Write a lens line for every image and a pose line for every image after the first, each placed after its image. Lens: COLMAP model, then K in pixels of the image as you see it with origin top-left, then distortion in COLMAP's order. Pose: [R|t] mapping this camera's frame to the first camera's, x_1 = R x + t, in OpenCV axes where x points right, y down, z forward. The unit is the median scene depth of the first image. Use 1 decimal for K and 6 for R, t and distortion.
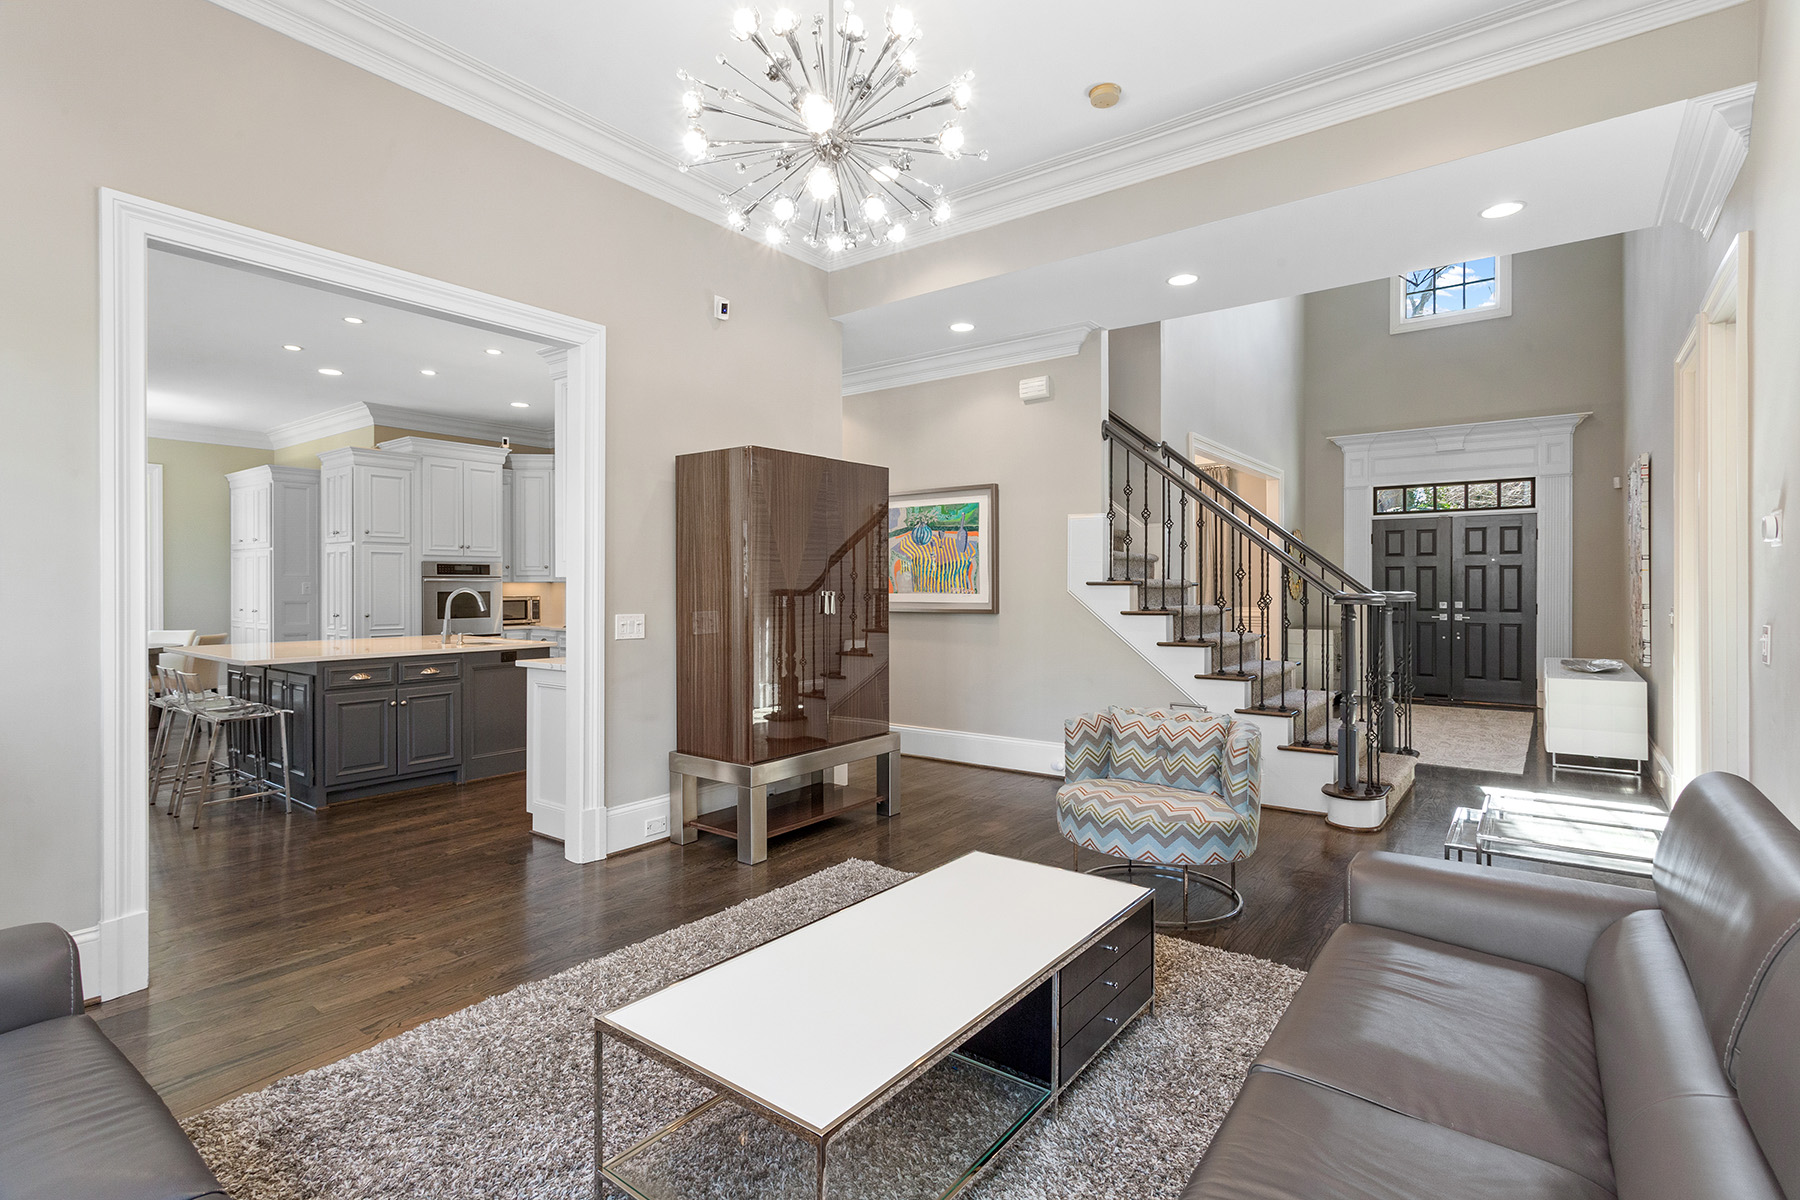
lens RADIAL K [[854.6, 0, 888.1], [0, 854.6, 592.1], [0, 0, 1]] dist [0.005071, 0.000986]
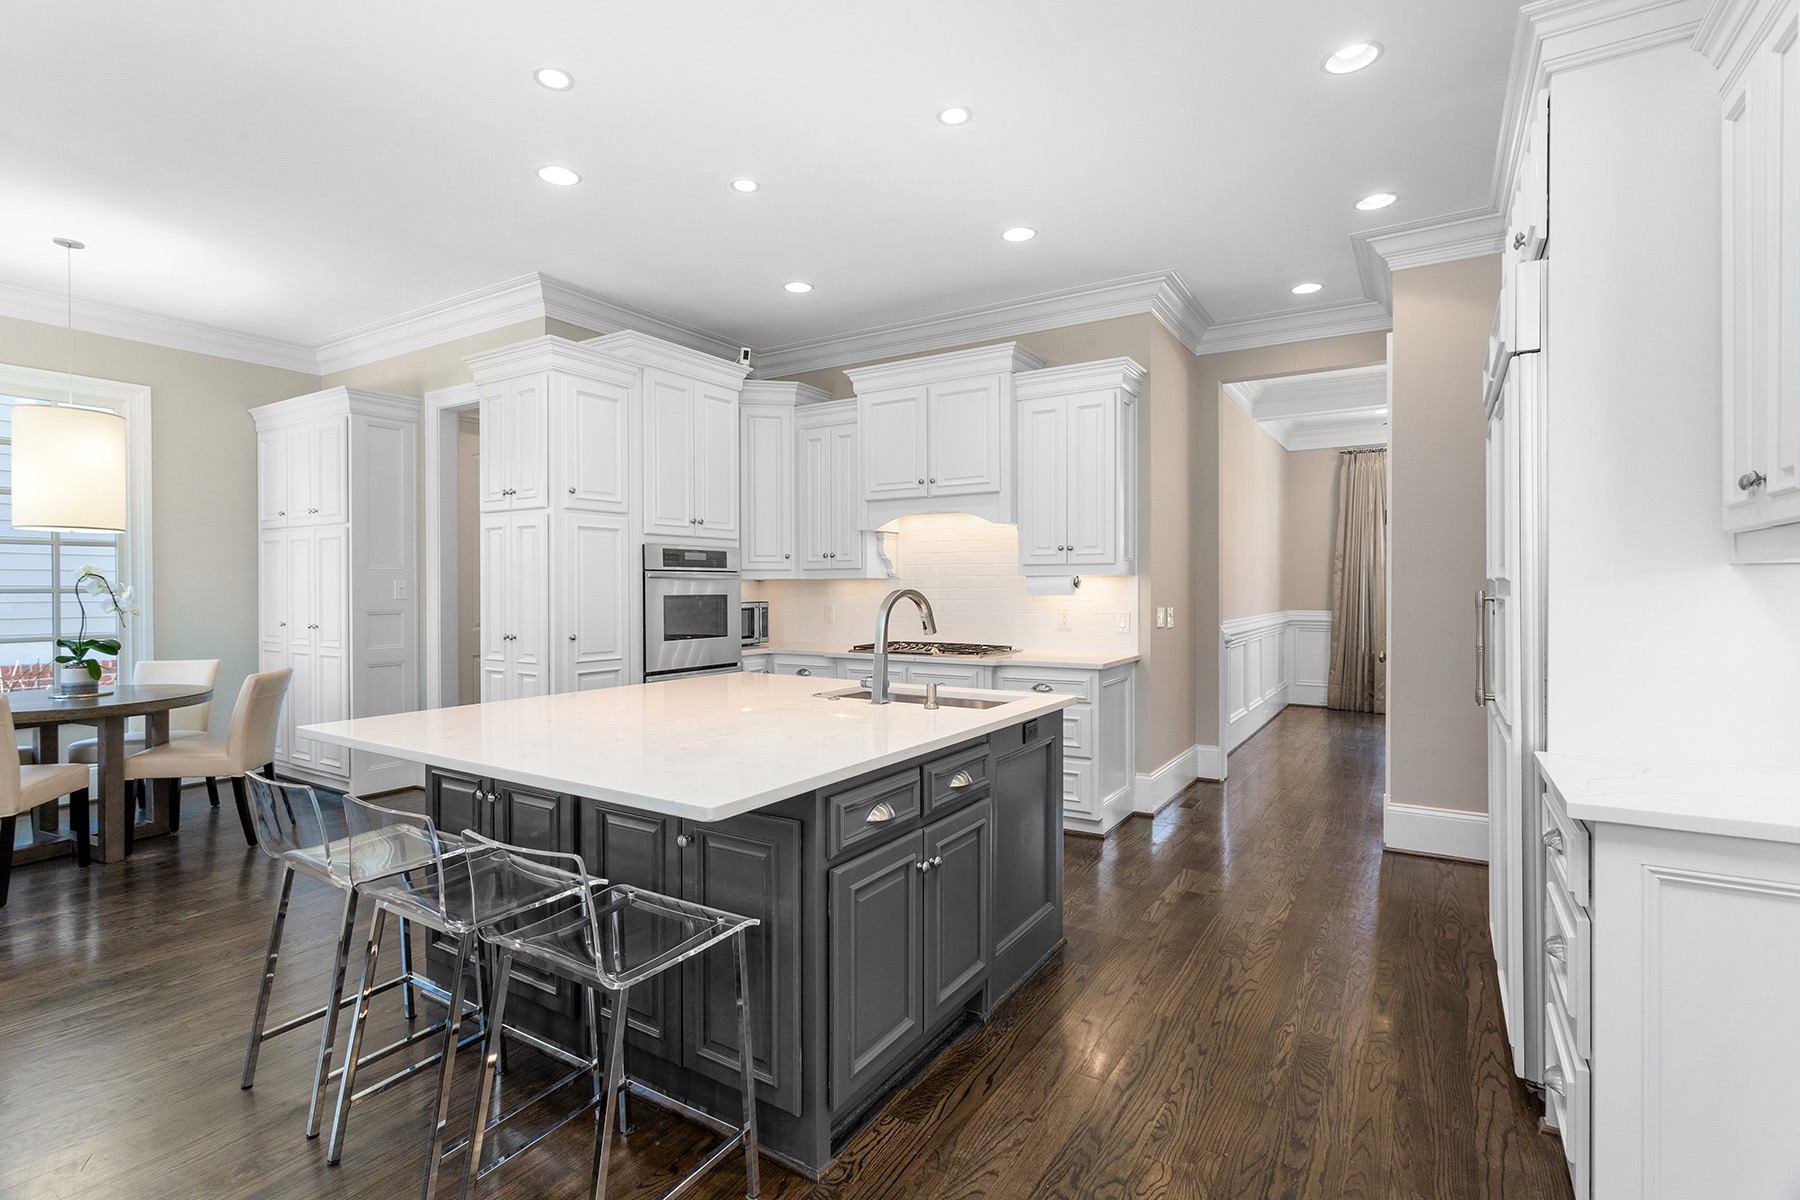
lens RADIAL K [[854.6, 0, 888.1], [0, 854.6, 592.1], [0, 0, 1]] dist [0.005071, 0.000986]
pose [[0.996583, -0.000248, 0.082597, -0.414220], [0.000580, 0.999992, -0.003991, -0.000814], [-0.082595, 0.004026, 0.996575, 0.390571]]
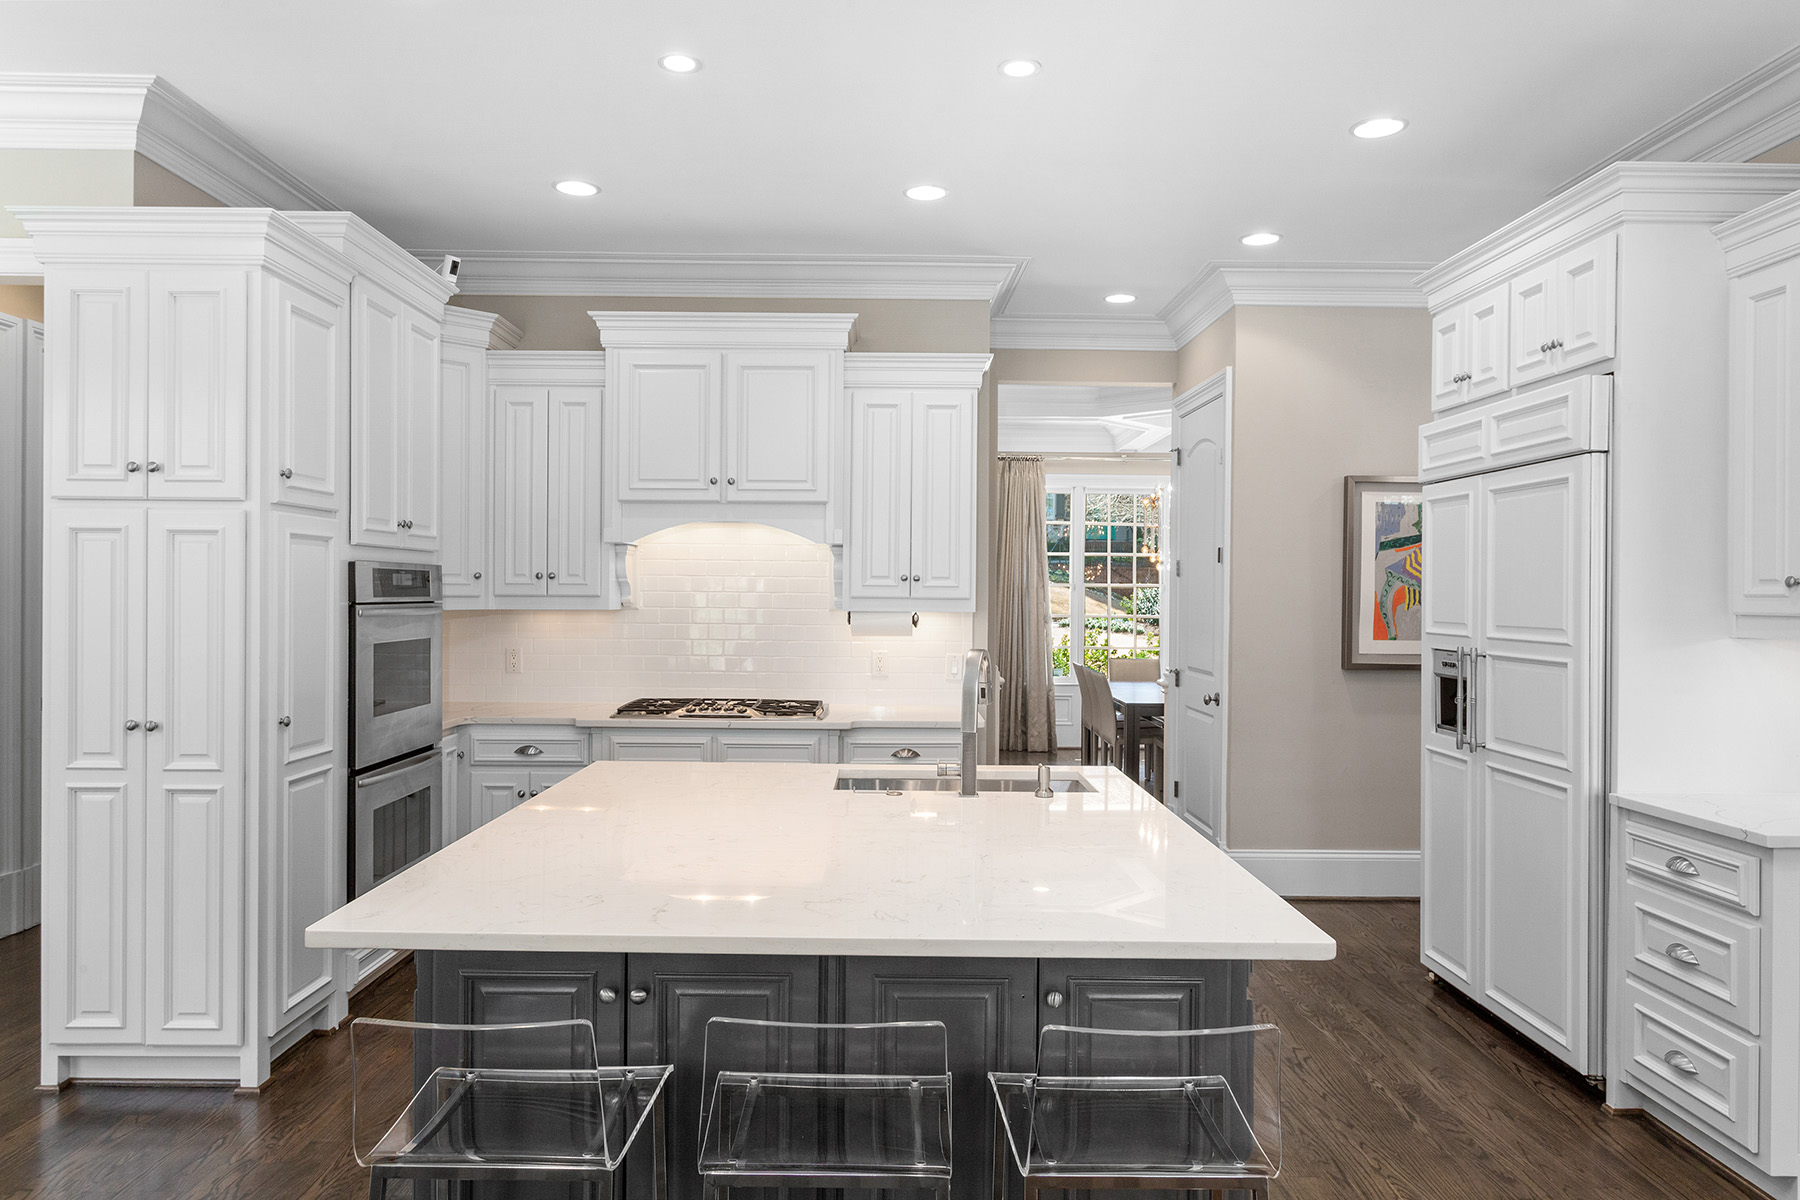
lens RADIAL K [[1179.7, 0, 895.1], [0, 1179.7, 590.9], [0, 0, 1]] dist [0.010782, -0.000588]
pose [[0.791214, 0.010722, 0.611445, -0.650189], [-0.005394, 0.999930, -0.010554, -0.019173], [-0.611515, 0.005053, 0.791217, 0.452393]]
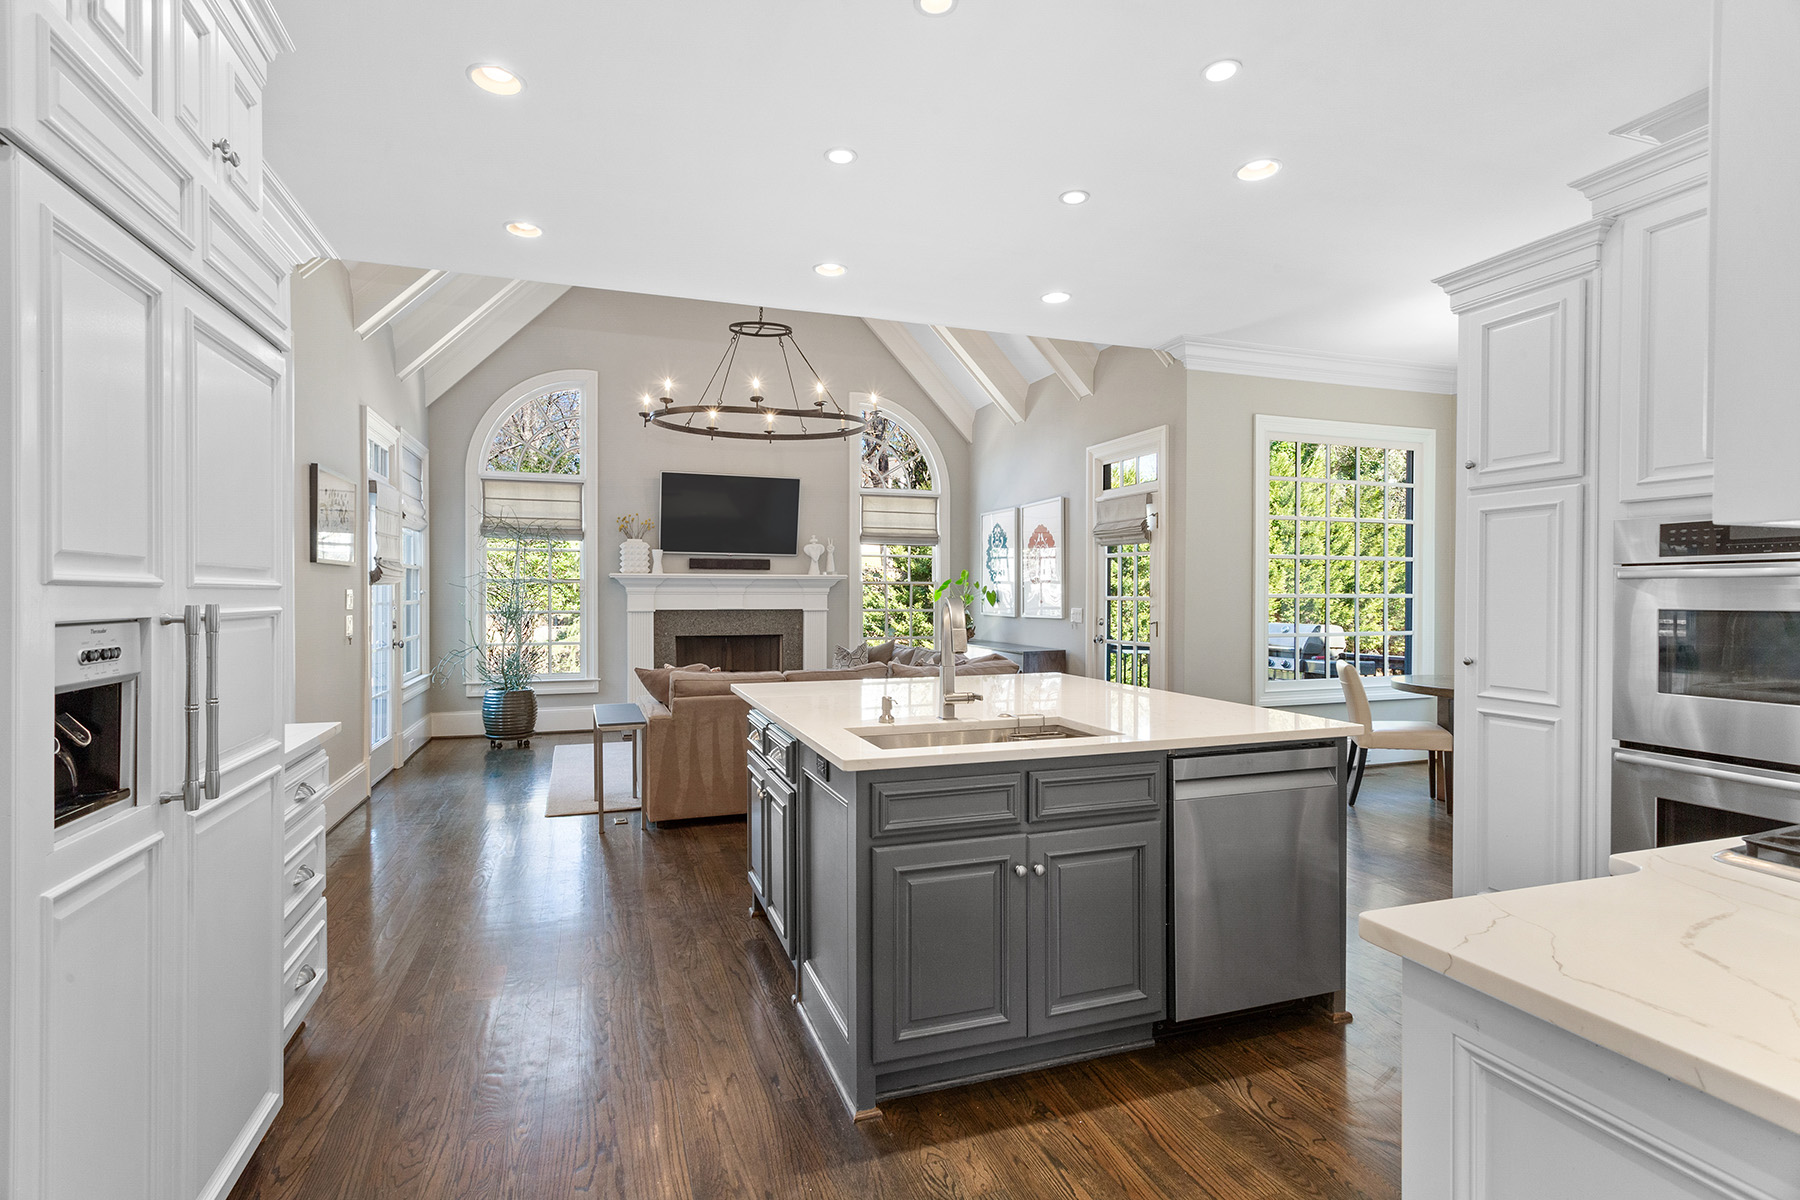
lens RADIAL K [[854.6, 0, 888.1], [0, 854.6, 592.1], [0, 0, 1]] dist [0.005071, 0.000986]
pose [[-0.551506, 0.001915, -0.834169, -0.090782], [-0.005206, 0.999970, 0.005737, -0.007757], [0.834155, 0.007507, -0.551479, 0.920334]]
